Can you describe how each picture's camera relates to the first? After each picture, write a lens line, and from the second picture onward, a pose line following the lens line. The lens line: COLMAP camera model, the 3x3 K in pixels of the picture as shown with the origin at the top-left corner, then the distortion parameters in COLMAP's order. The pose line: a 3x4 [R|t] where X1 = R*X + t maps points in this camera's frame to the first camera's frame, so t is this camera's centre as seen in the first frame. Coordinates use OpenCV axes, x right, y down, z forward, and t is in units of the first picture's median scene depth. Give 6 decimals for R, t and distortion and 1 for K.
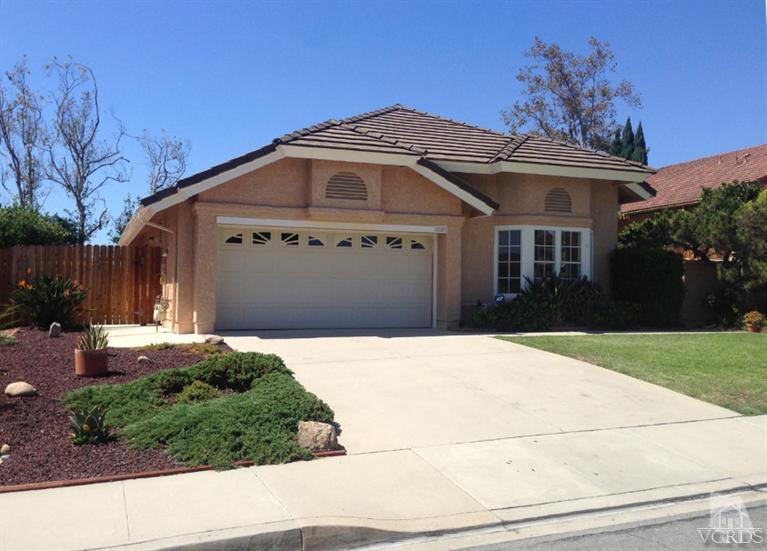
lens RADIAL K [[741.2, 0, 382.6], [0, 741.2, 273.7], [0, 0, 1]] dist [0.098163, 0.000000]
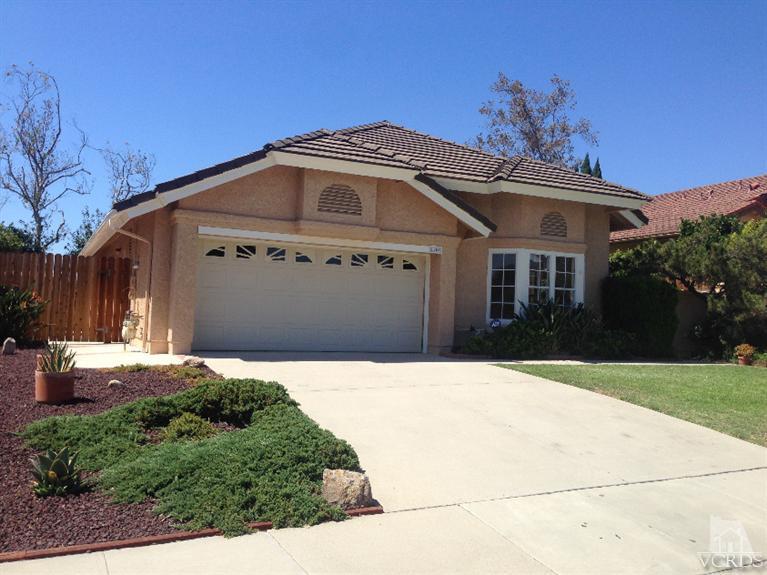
lens RADIAL K [[702.3, 0, 388.8], [0, 702.3, 288.0], [0, 0, 1]] dist [0.118347, -0.134476]
pose [[0.996276, 0.030639, 0.080588, -0.053822], [-0.029487, 0.999446, -0.015457, 0.005242], [-0.081017, 0.013023, 0.996628, 0.109565]]
